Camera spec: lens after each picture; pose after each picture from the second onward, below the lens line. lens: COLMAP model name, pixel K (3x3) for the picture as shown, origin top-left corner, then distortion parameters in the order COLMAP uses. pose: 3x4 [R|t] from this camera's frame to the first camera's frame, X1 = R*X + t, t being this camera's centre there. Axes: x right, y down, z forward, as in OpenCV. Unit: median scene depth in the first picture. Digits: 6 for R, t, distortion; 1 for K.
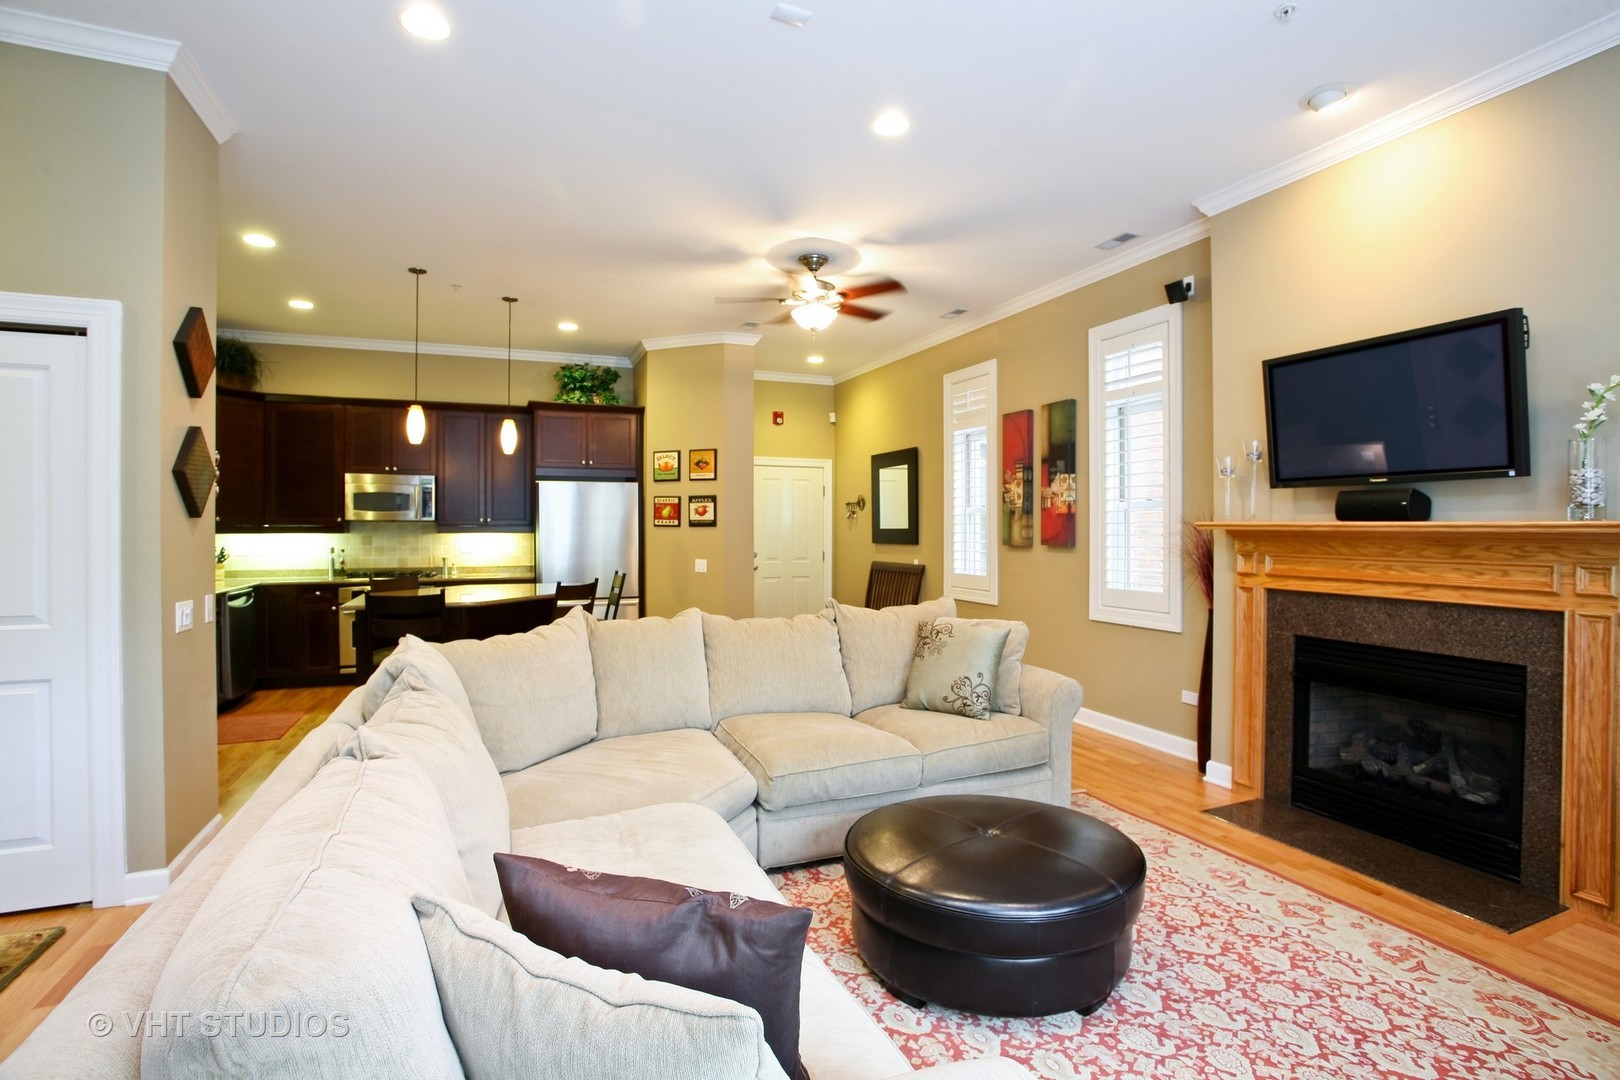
lens RADIAL K [[785.2, 0, 814.3], [0, 785.2, 535.3], [0, 0, 1]] dist [-0.077221, 0.030095]
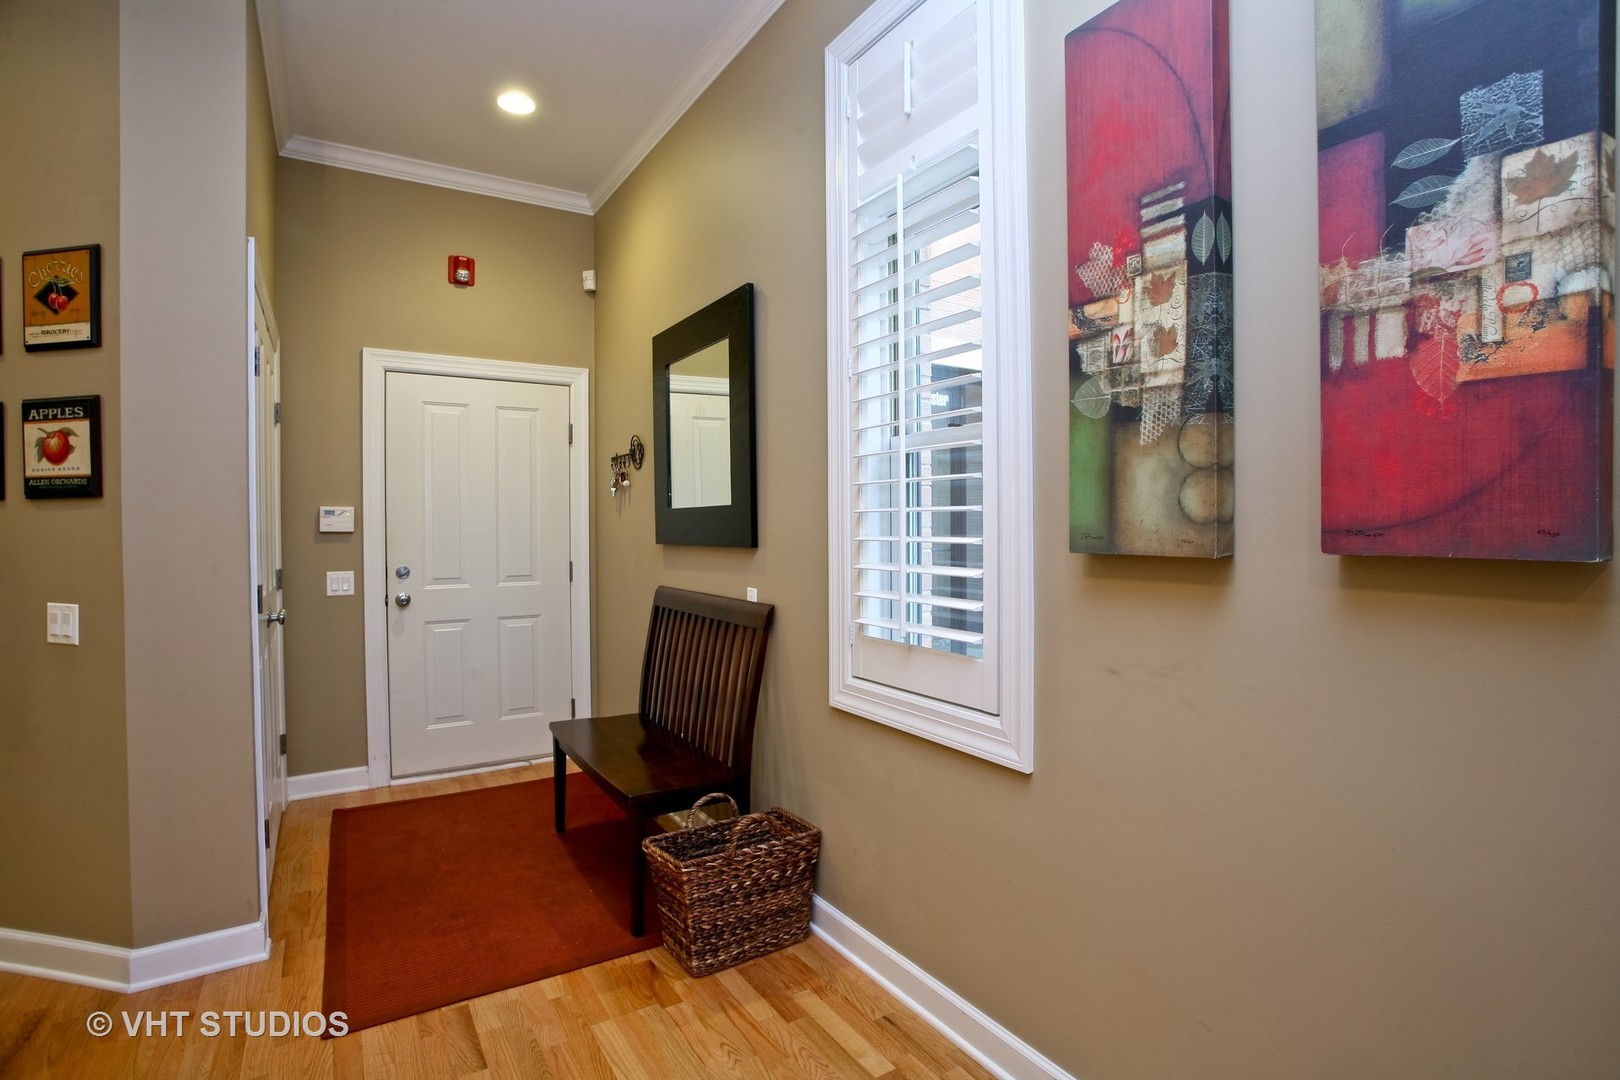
lens RADIAL K [[785.2, 0, 814.3], [0, 785.2, 535.3], [0, 0, 1]] dist [-0.077221, 0.030095]
pose [[0.986555, -0.007702, 0.163246, 0.102808], [0.006969, 0.999963, 0.005061, 0.004189], [-0.163279, -0.003855, 0.986572, 0.656759]]
